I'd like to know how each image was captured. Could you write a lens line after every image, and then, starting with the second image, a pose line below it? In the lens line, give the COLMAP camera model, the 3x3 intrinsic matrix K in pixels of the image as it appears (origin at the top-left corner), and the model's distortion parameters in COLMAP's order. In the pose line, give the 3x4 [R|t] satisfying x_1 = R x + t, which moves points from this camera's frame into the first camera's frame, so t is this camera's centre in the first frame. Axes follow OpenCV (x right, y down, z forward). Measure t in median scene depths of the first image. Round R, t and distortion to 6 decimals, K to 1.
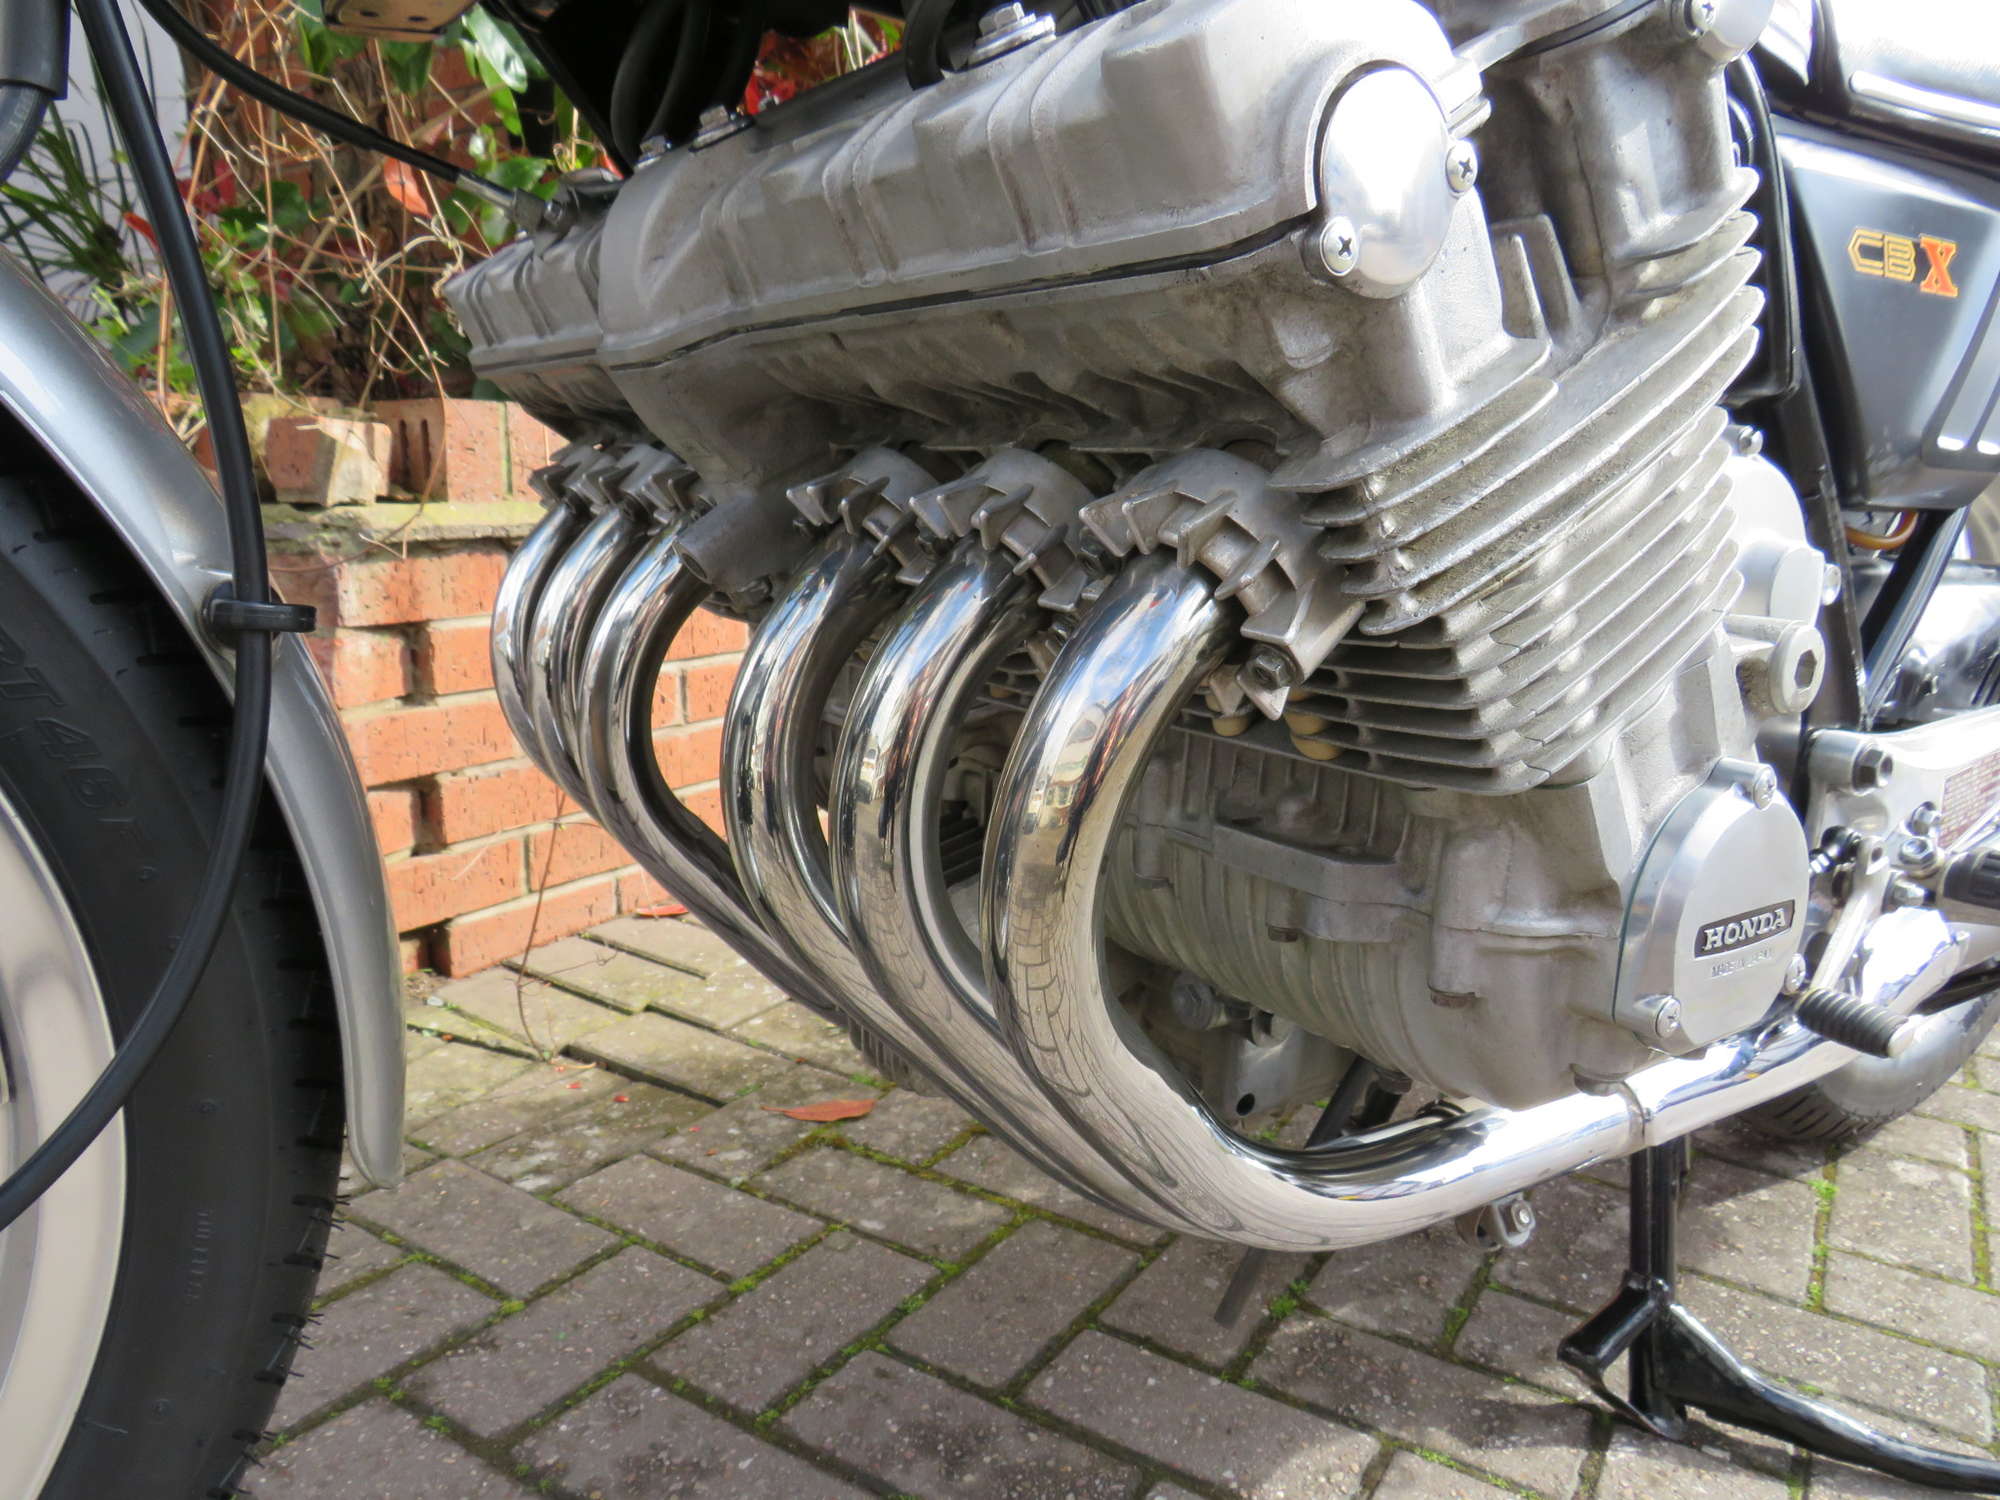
lens RADIAL K [[1419.1, 0, 994.6], [0, 1419.1, 746.3], [0, 0, 1]] dist [-0.043723, 0.023248]
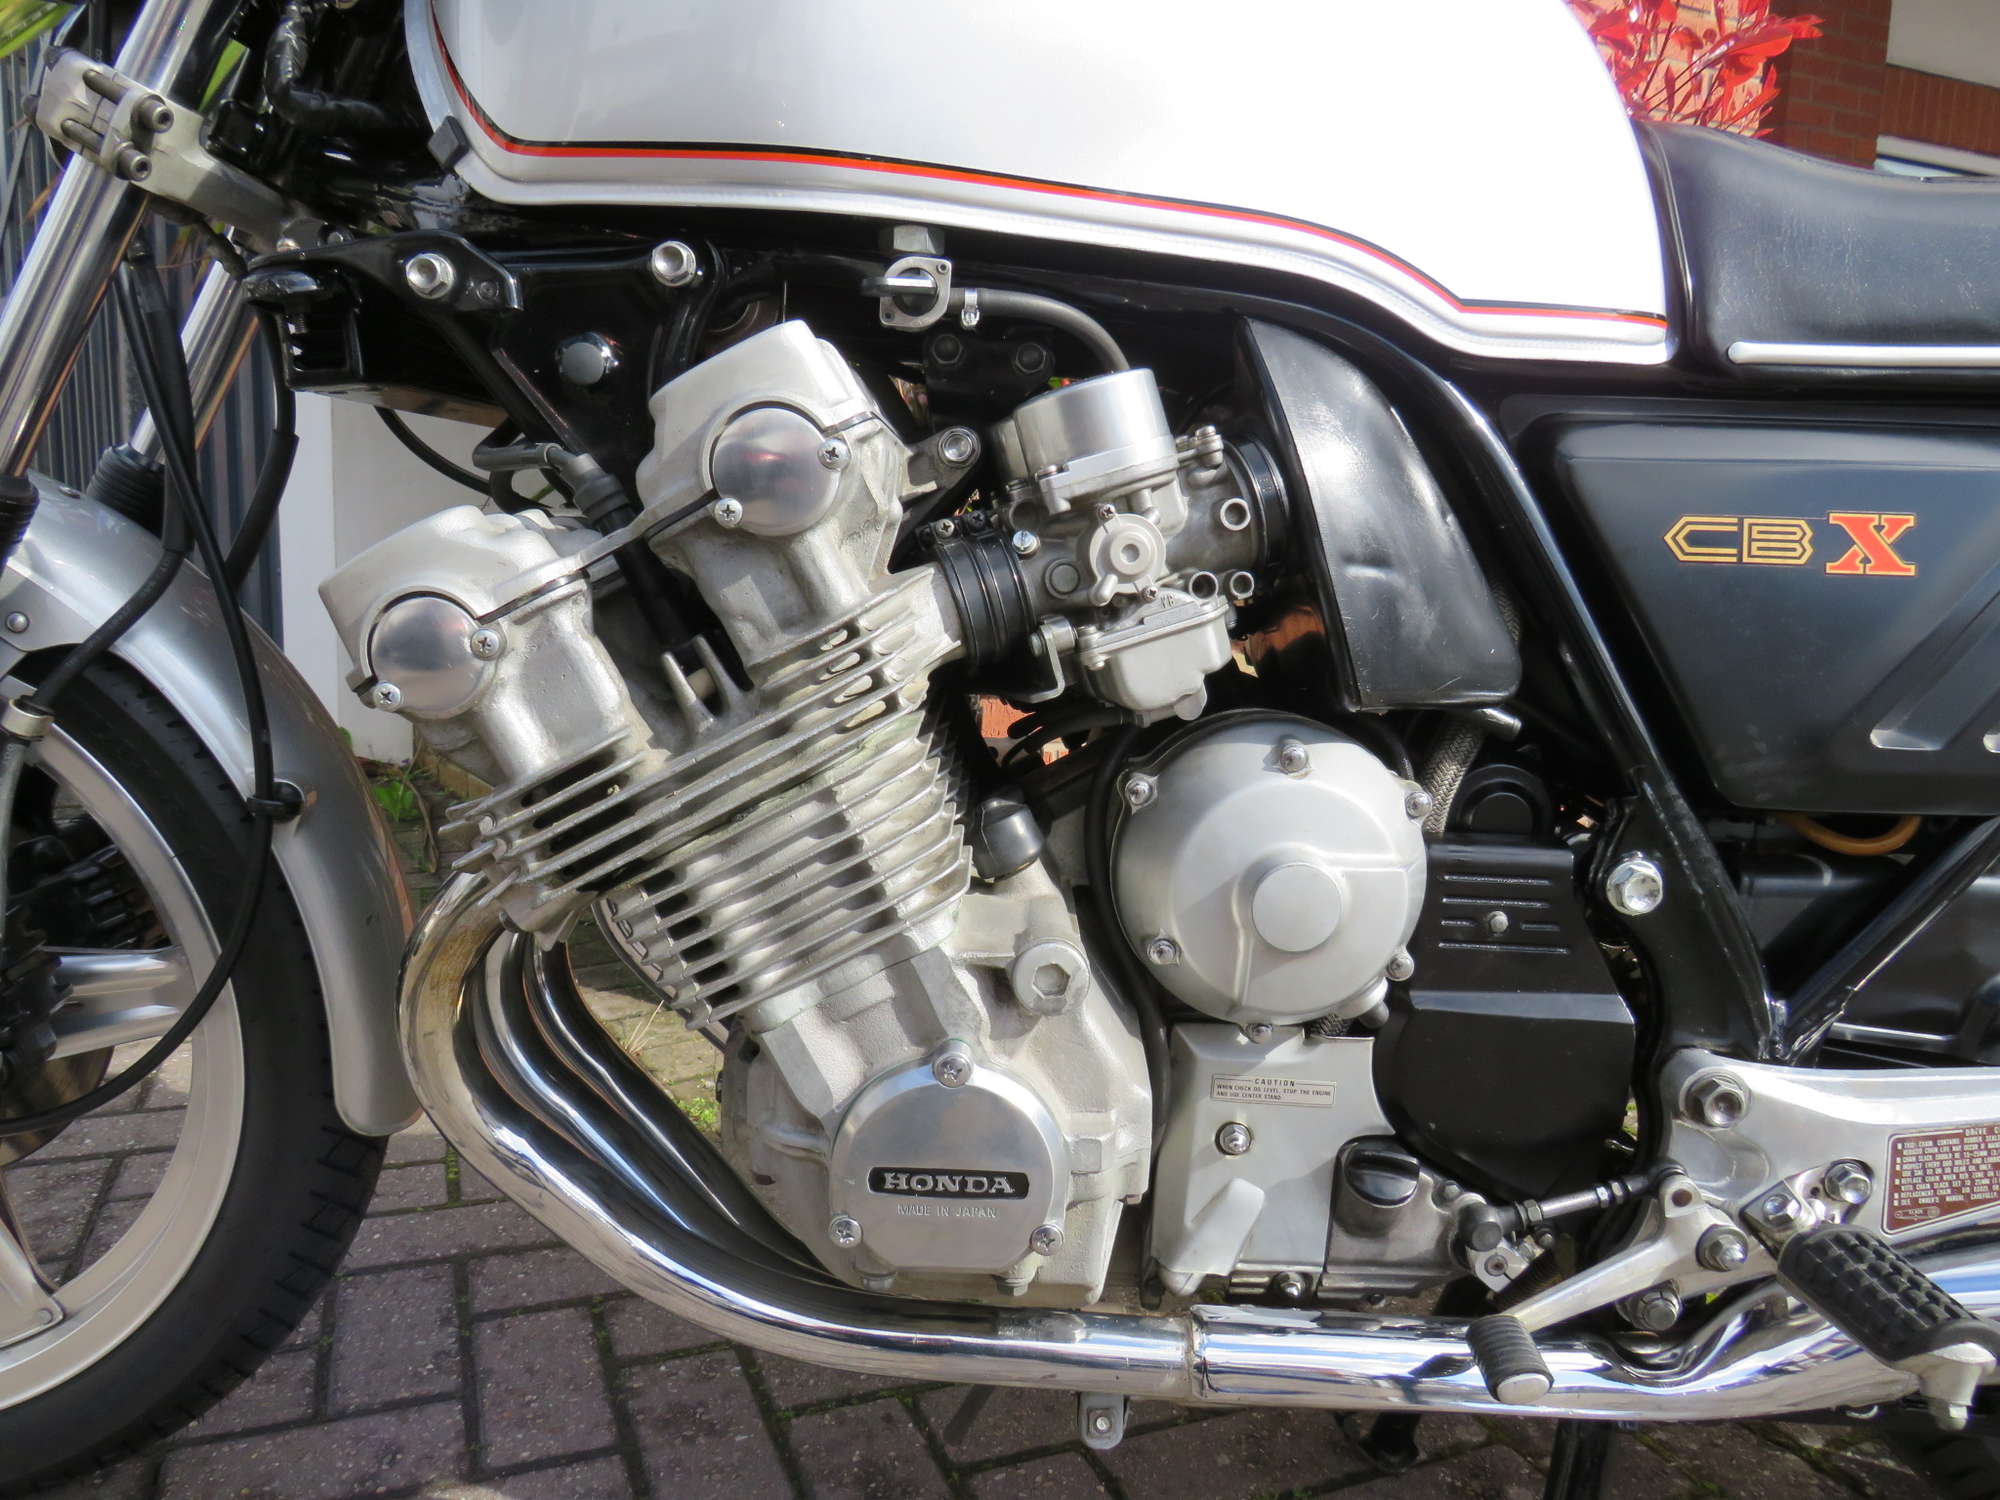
lens RADIAL K [[1425.1, 0, 991.7], [0, 1425.1, 744.9], [0, 0, 1]] dist [-0.024995, 0.008193]
pose [[0.822819, 0.086901, -0.561620, 0.613560], [-0.121431, 0.992301, -0.024366, -0.111198], [0.555178, 0.088247, 0.827037, -0.017172]]
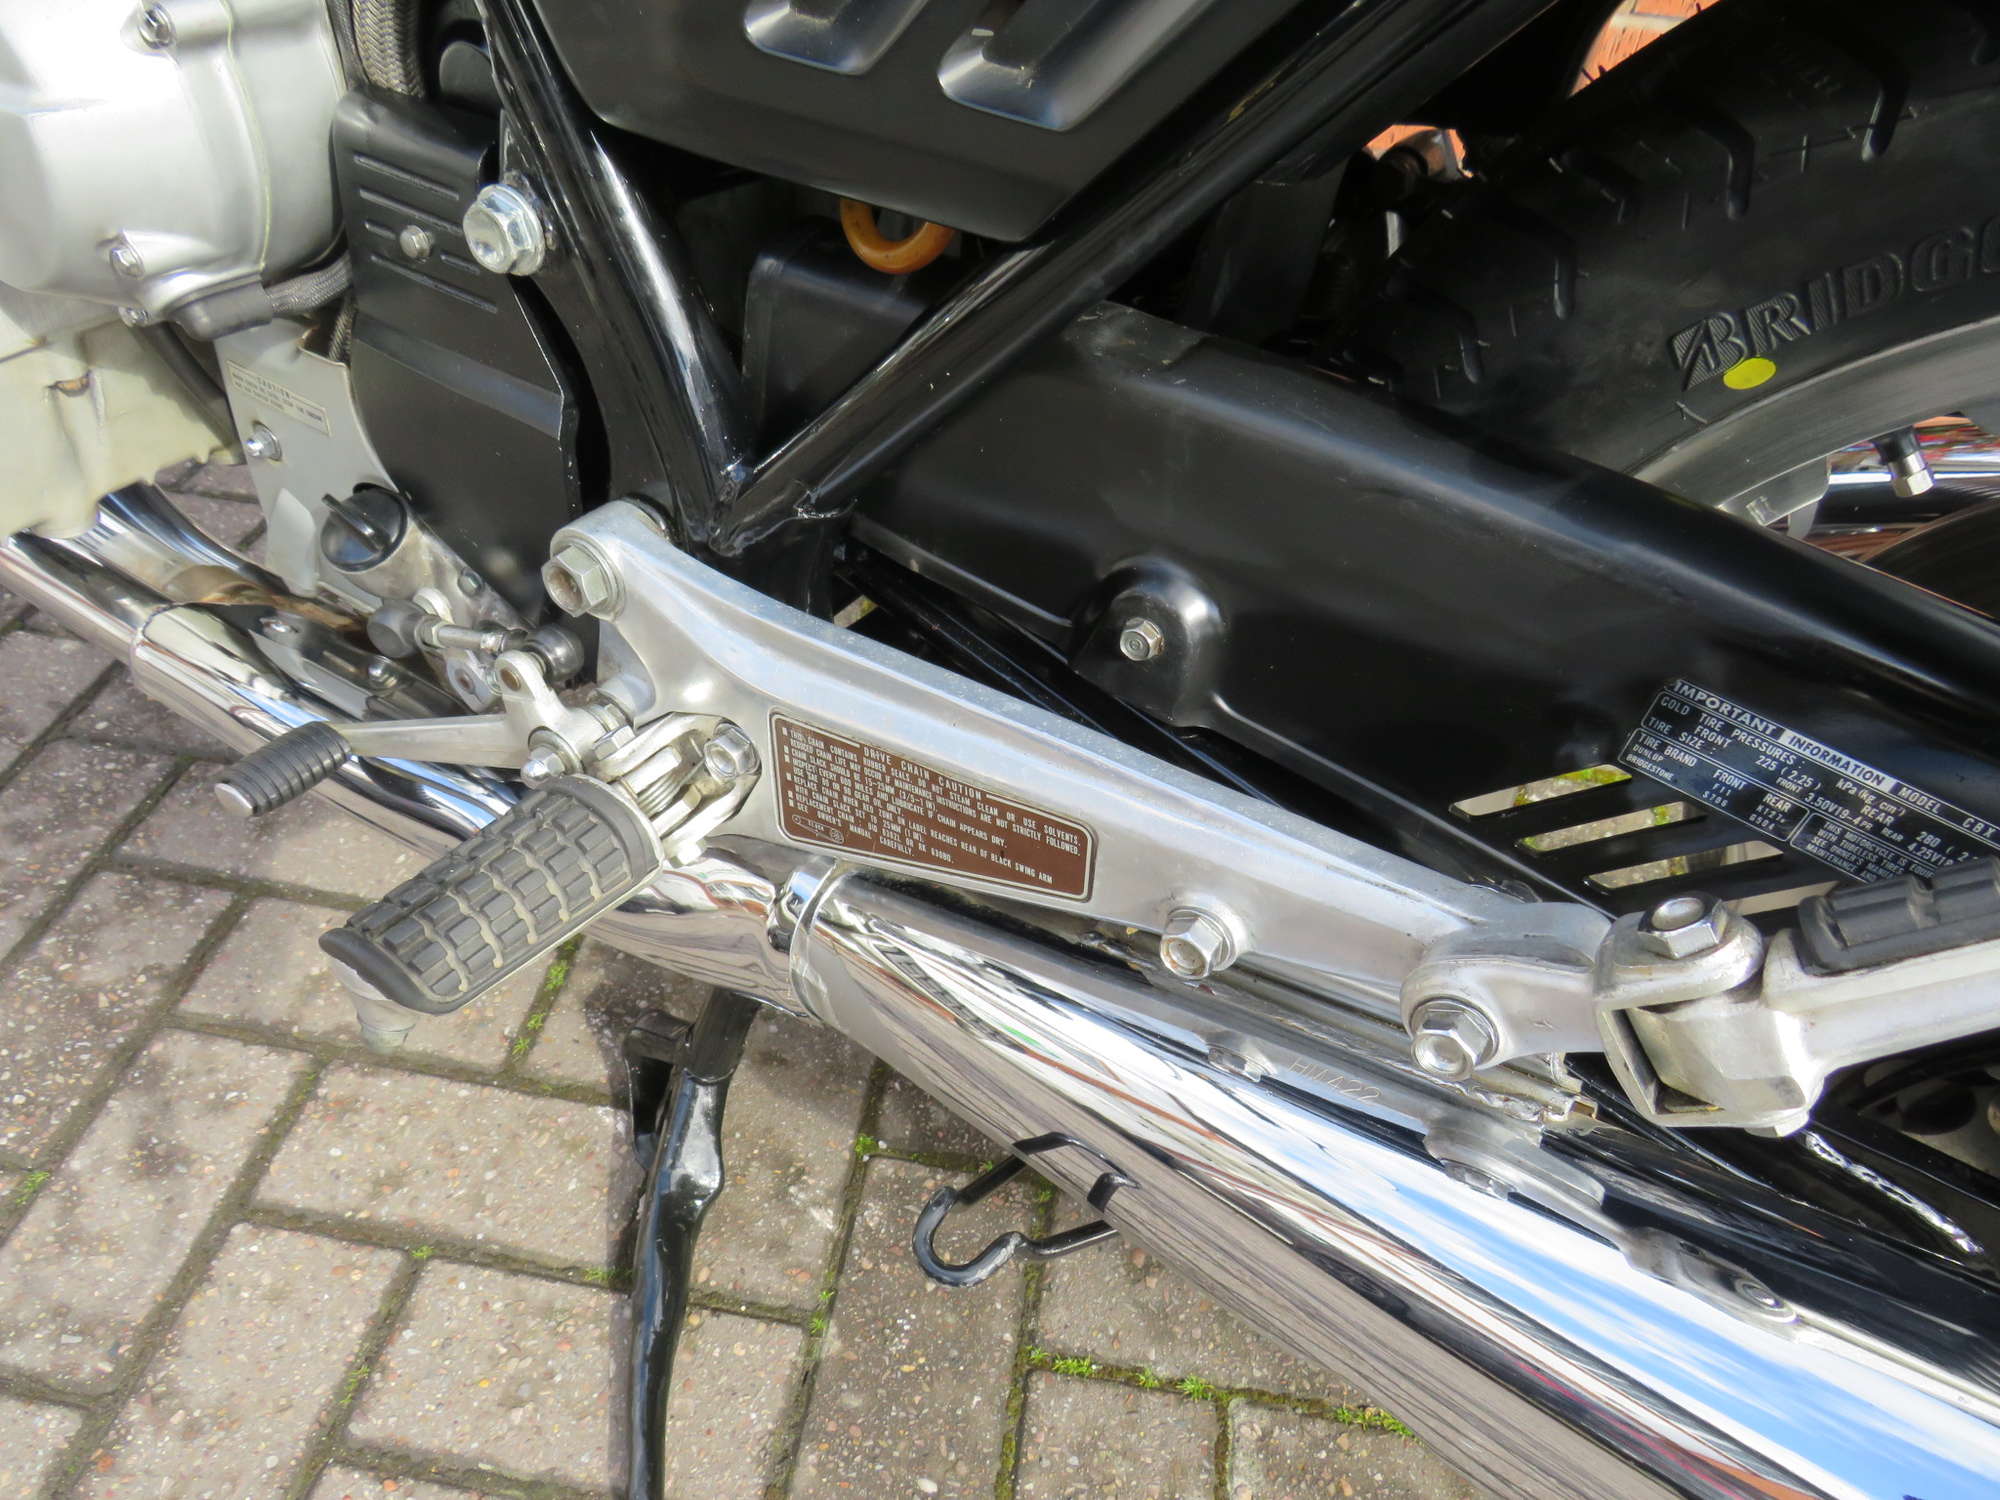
lens RADIAL K [[1405.1, 0, 995.0], [0, 1405.1, 750.1], [0, 0, 1]] dist [-0.032860, 0.007174]
pose [[0.412026, 0.594038, -0.690907, 0.975561], [-0.247512, 0.802719, 0.542568, -0.250979], [0.876910, -0.052544, 0.477773, 0.722127]]
